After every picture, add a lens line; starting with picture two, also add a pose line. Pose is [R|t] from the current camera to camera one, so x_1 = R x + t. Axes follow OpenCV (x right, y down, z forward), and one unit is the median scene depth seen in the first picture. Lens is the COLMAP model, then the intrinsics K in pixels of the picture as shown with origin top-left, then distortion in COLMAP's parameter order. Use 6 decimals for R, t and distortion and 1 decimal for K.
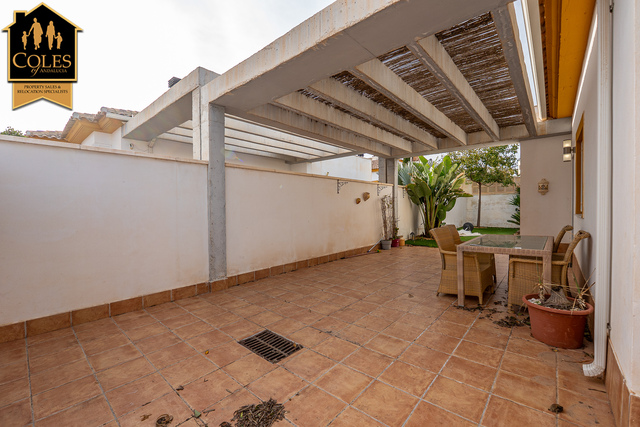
lens RADIAL K [[268.2, 0, 318.5], [0, 268.2, 211.6], [0, 0, 1]] dist [-0.004445, -0.000138]
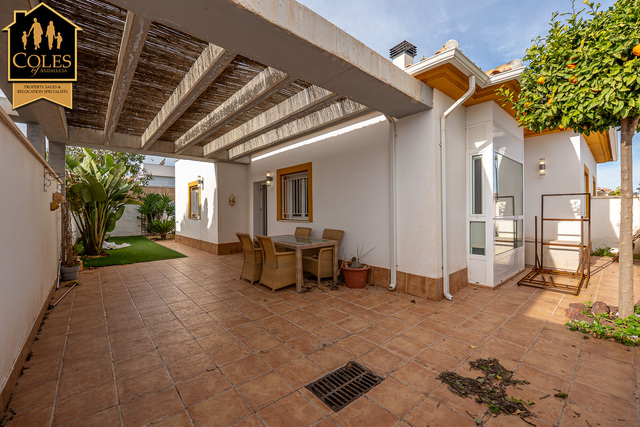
lens RADIAL K [[268.2, 0, 320.5], [0, 268.2, 211.7], [0, 0, 1]] dist [-0.004445, -0.000138]
pose [[0.133470, 0.011663, 0.990984, -0.968188], [0.016959, 0.999757, -0.014050, -0.026136], [-0.990908, 0.018681, 0.133240, 0.901637]]
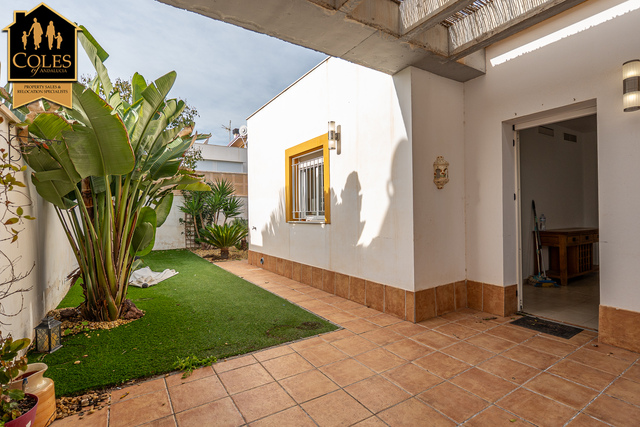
lens RADIAL K [[319.8, 0, 319.8], [0, 319.8, 213.6], [0, 0, 1]] dist [0.019136, -0.000258]
pose [[0.280547, 0.007170, 0.959814, 0.492709], [0.023222, 0.999629, -0.014255, -0.031461], [-0.959559, 0.026288, 0.280276, 2.440750]]
